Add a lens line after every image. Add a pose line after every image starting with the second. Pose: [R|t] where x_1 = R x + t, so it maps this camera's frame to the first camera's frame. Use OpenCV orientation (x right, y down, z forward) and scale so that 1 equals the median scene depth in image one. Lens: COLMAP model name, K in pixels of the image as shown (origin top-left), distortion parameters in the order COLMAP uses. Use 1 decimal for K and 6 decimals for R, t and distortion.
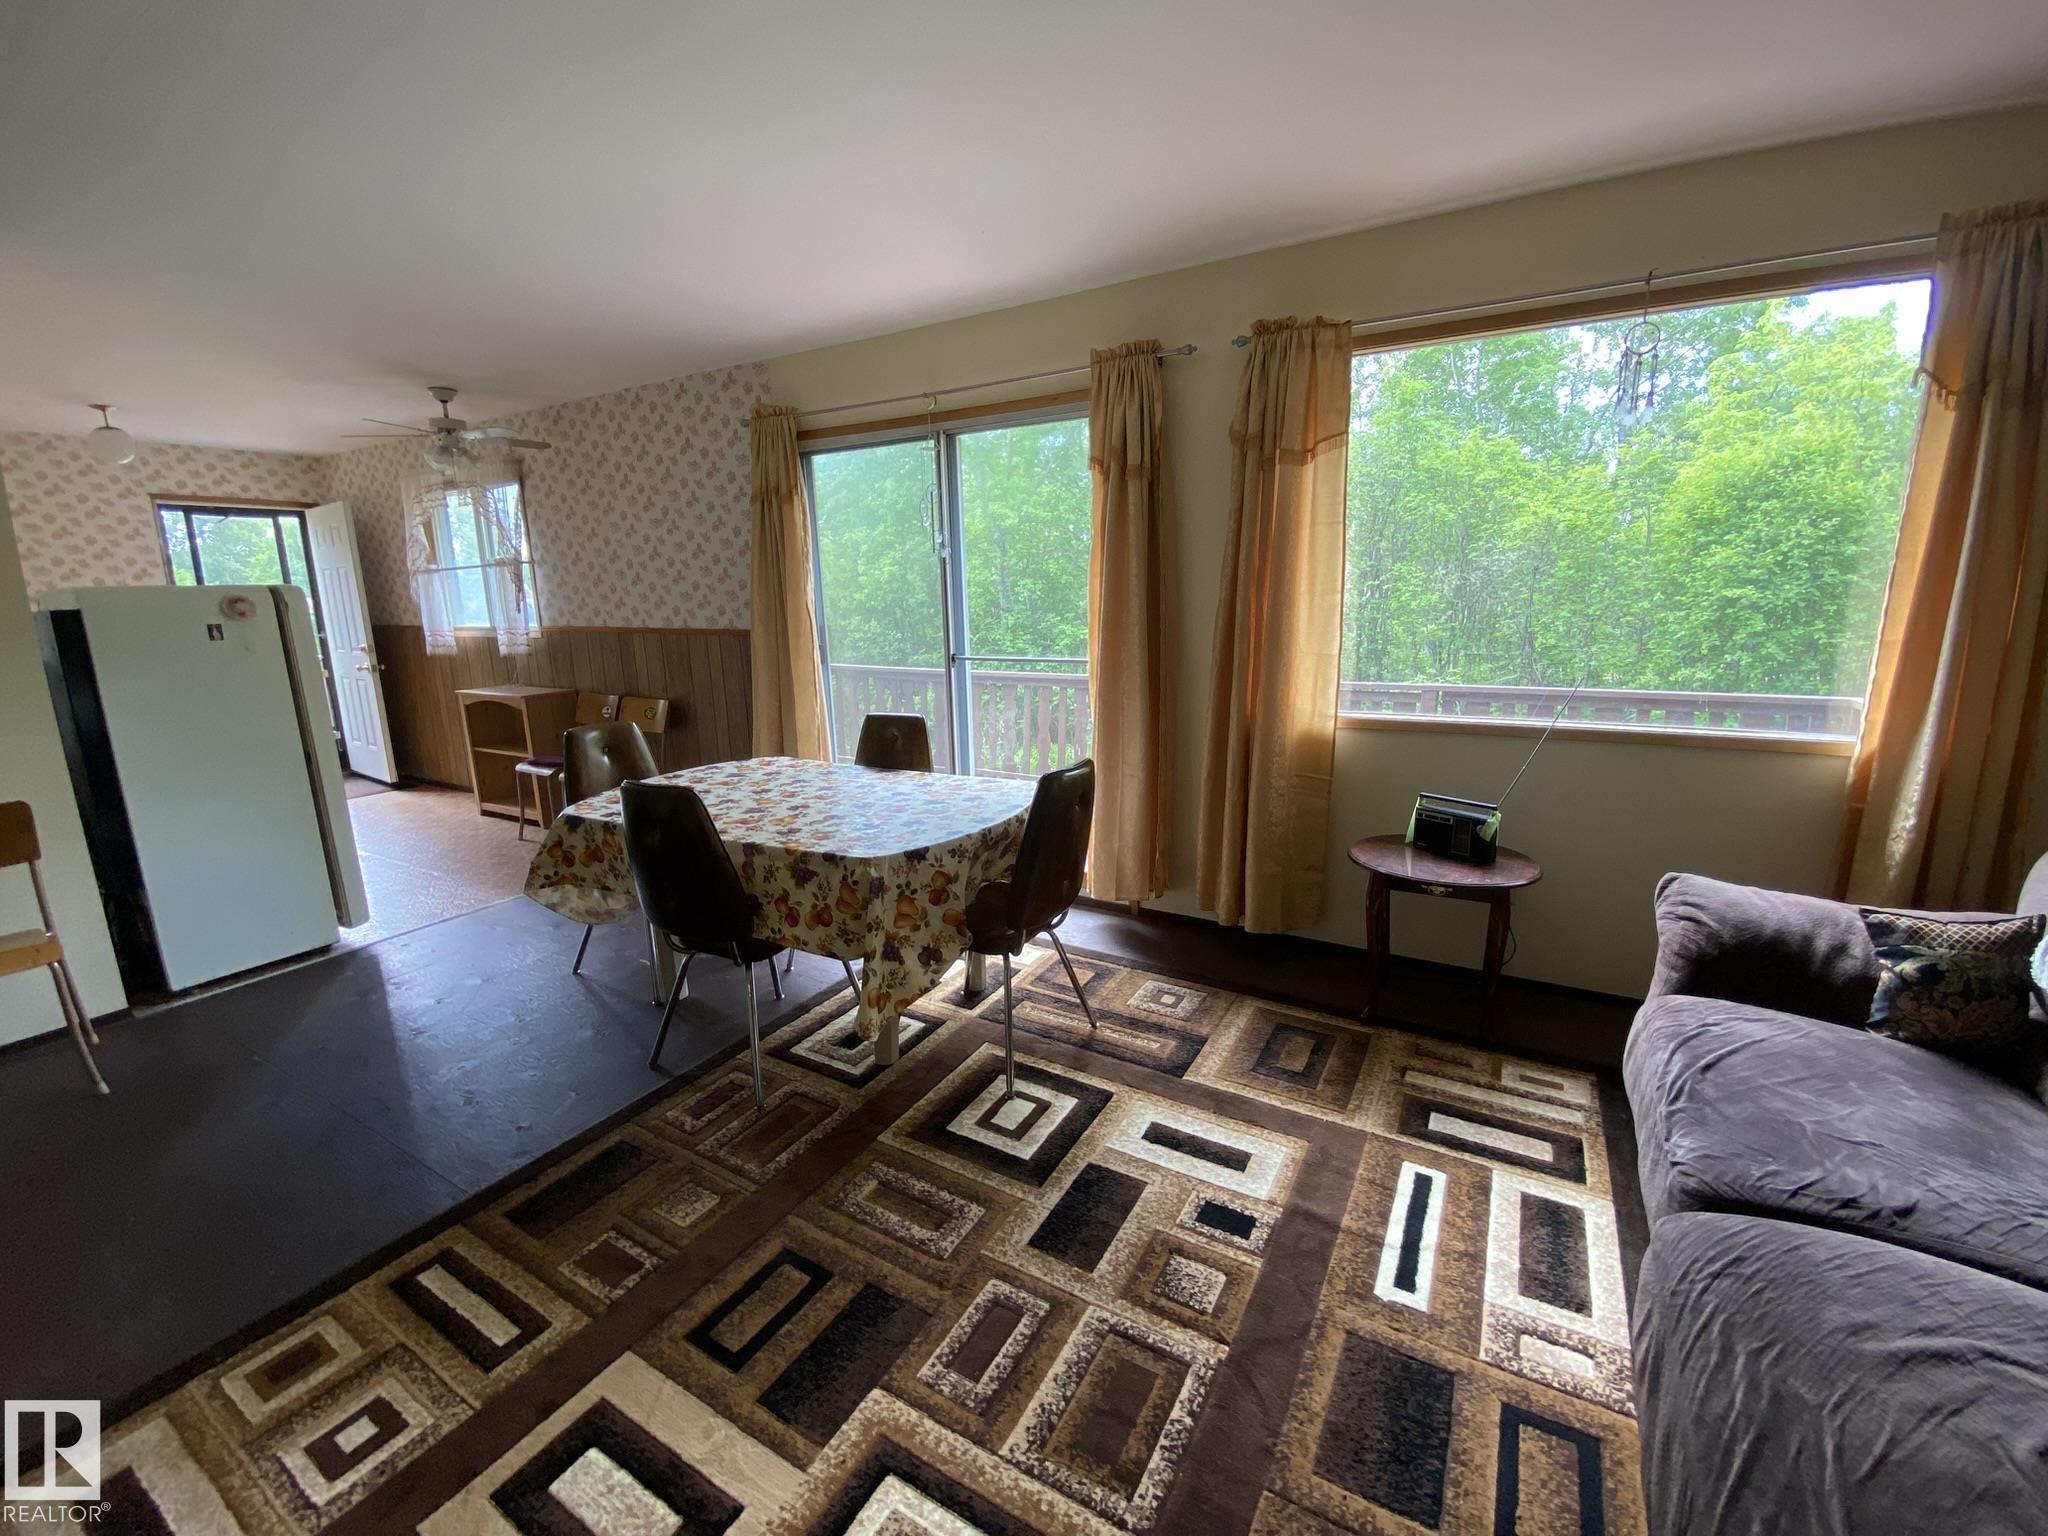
lens RADIAL K [[844.7, 0, 1017.9], [0, 844.7, 762.5], [0, 0, 1]] dist [0.018160, -0.018041]
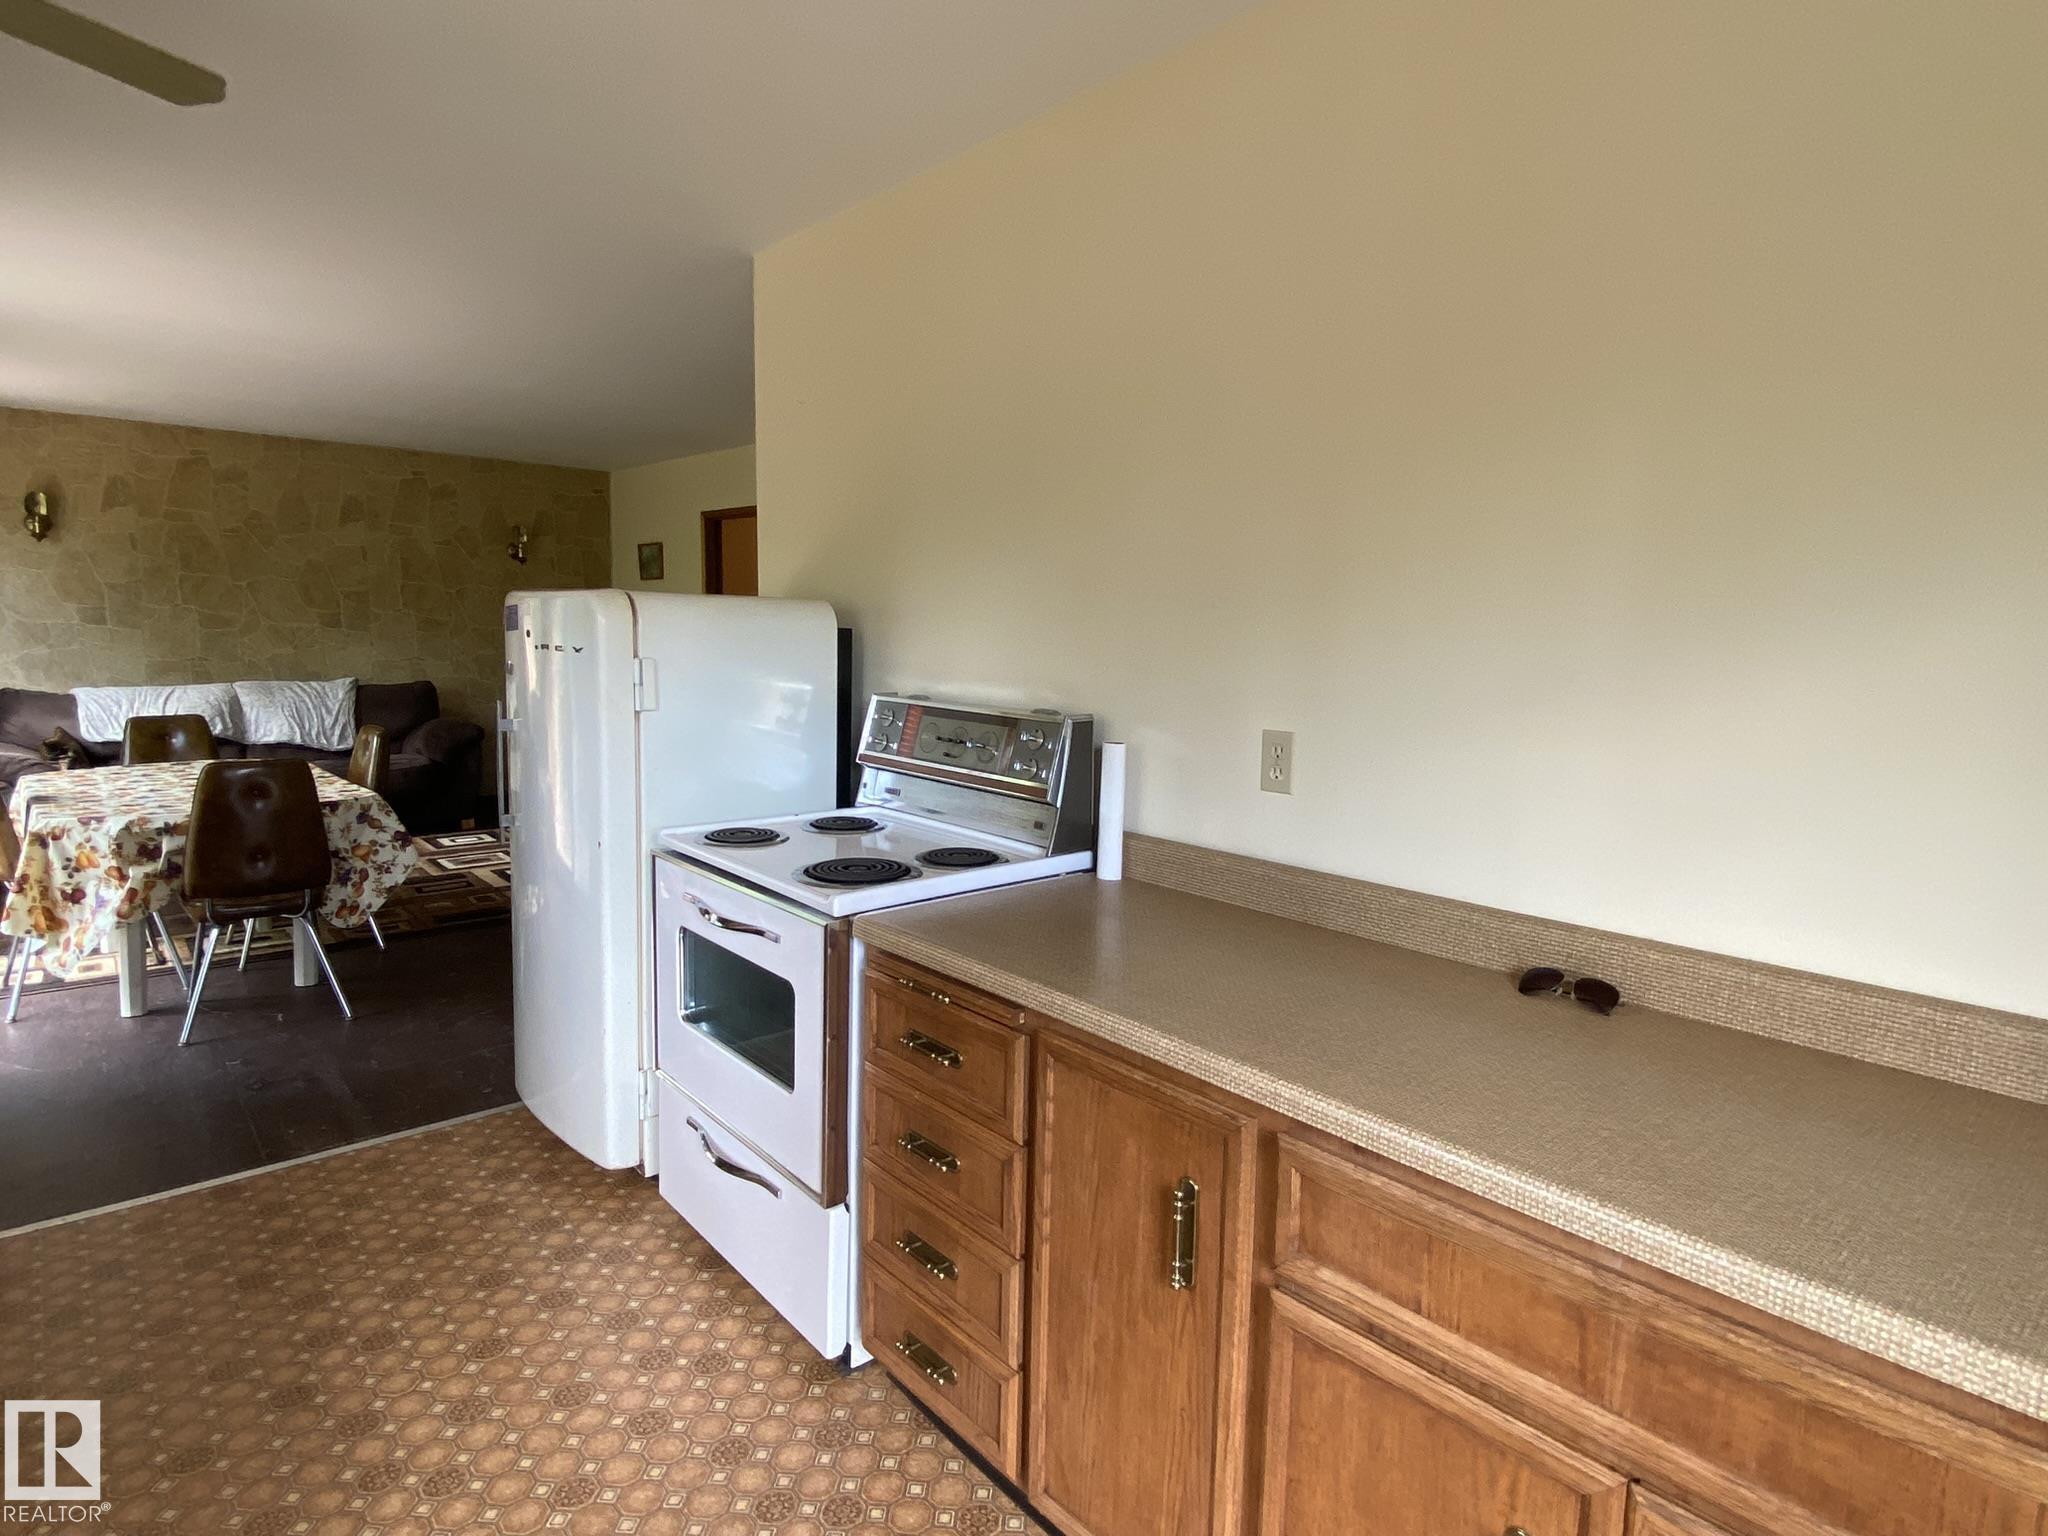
lens RADIAL K [[1105.8, 0, 1020.9], [0, 1105.8, 758.3], [0, 0, 1]] dist [0.016702, -0.018529]
pose [[-0.950303, -0.038870, 0.308891, -2.204626], [0.058432, 0.952275, 0.299597, -0.471766], [-0.305795, 0.302757, -0.902678, 2.496990]]
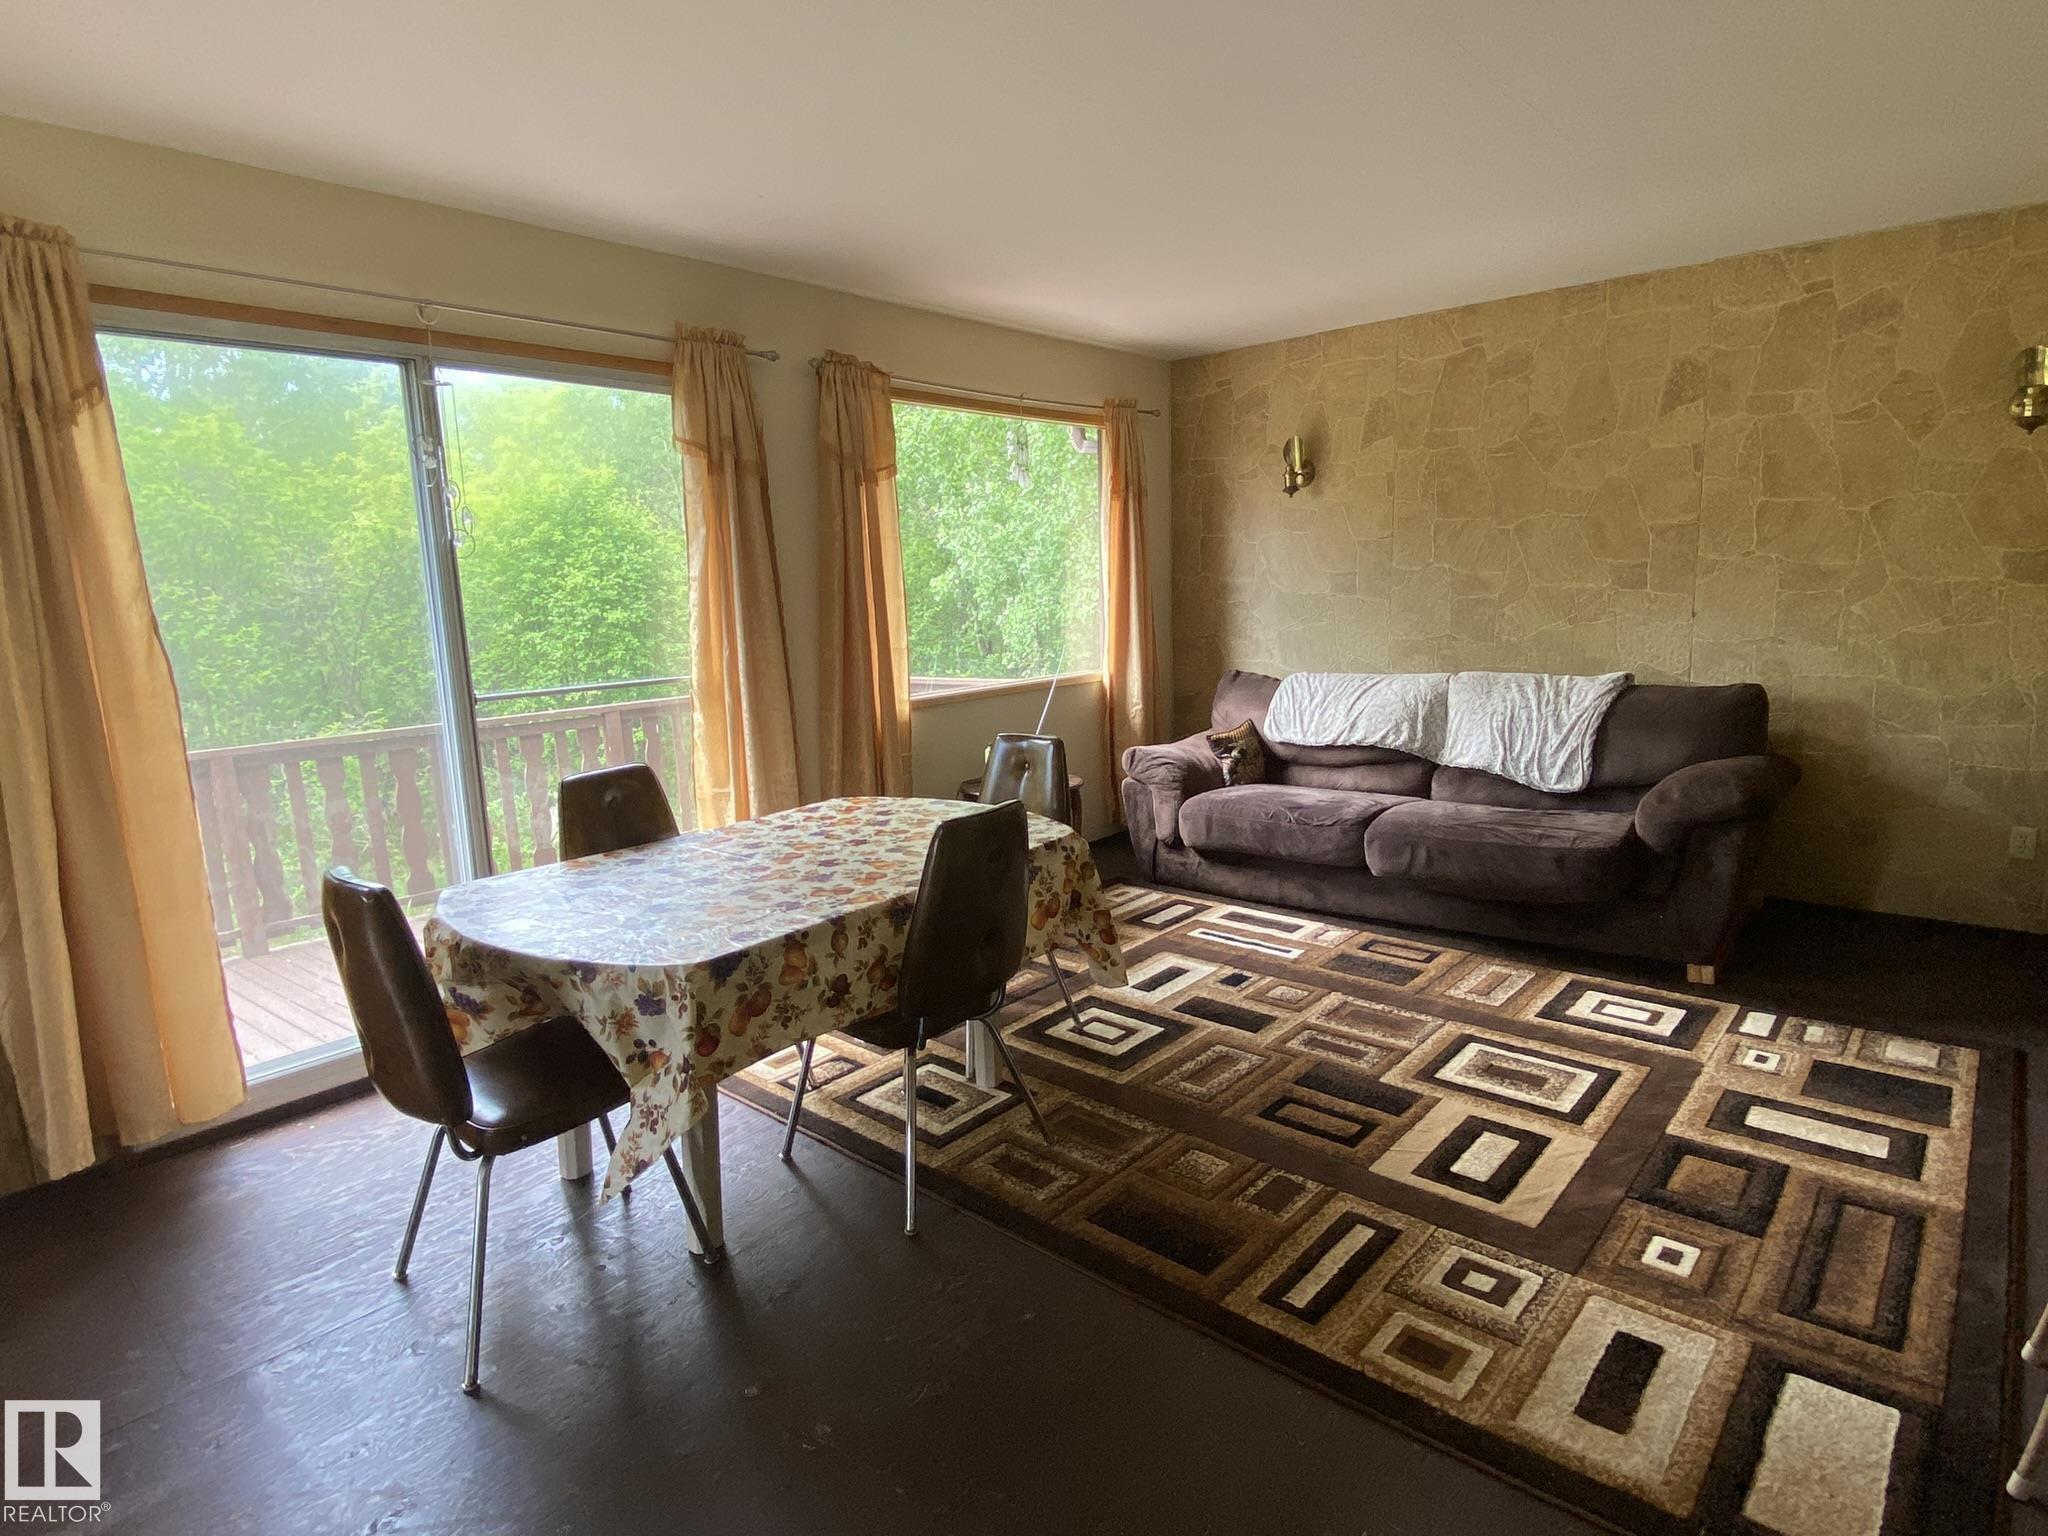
lens RADIAL K [[1091.5, 0, 1020.6], [0, 1091.5, 764.6], [0, 0, 1]] dist [0.040650, -0.043259]
pose [[0.190585, -0.149490, 0.970222, -1.424531], [0.224905, 0.968698, 0.105076, -0.120536], [-0.955560, 0.198182, 0.218240, 0.708710]]
